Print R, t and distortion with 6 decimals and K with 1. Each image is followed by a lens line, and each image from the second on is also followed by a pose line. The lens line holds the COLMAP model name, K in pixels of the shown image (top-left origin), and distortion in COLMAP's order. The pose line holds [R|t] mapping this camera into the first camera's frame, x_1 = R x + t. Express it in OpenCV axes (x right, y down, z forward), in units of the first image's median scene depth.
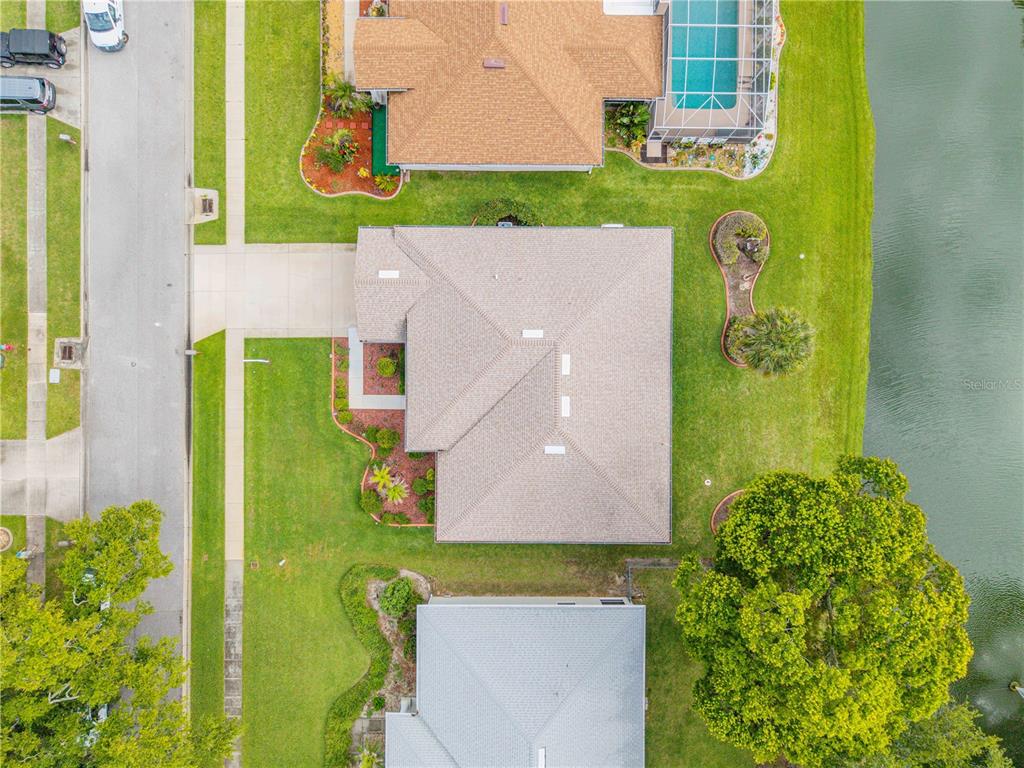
lens RADIAL K [[685.6, 0, 512.0], [0, 685.6, 384.0], [0, 0, 1]] dist [-0.003647, -0.003603]
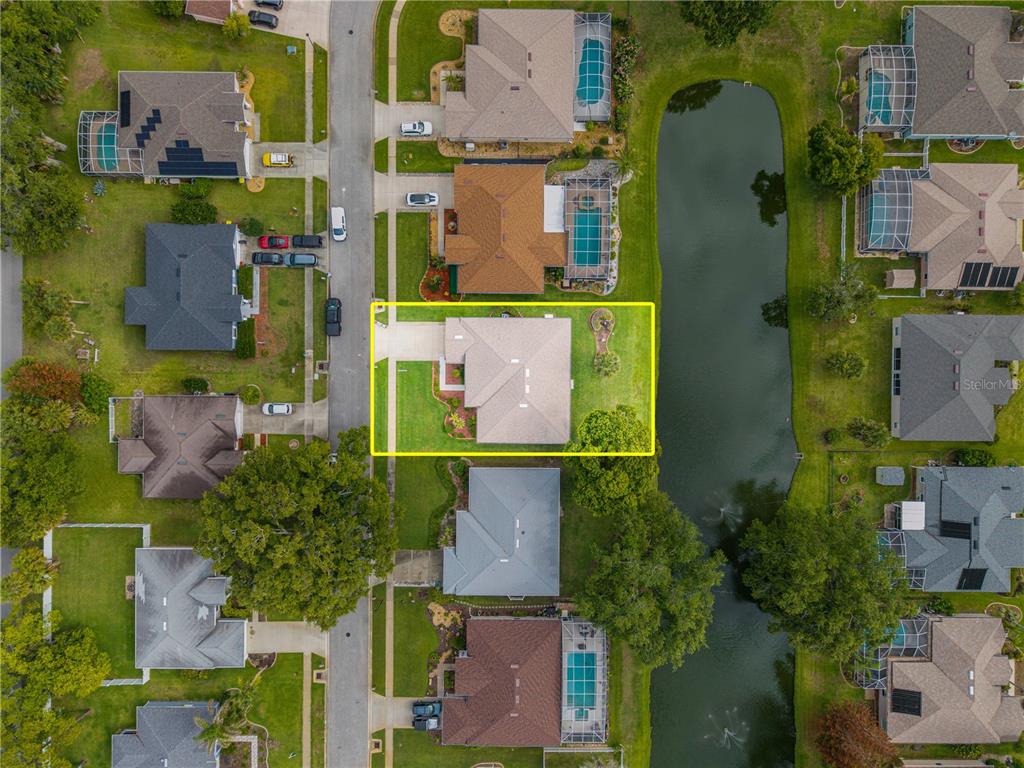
lens RADIAL K [[685.6, 0, 512.0], [0, 685.6, 384.0], [0, 0, 1]] dist [-0.003647, -0.003603]
pose [[0.999998, 0.001829, 0.000313, 0.016217], [-0.001831, 0.999974, 0.006983, -0.003673], [-0.000300, -0.006983, 0.999976, -1.418365]]
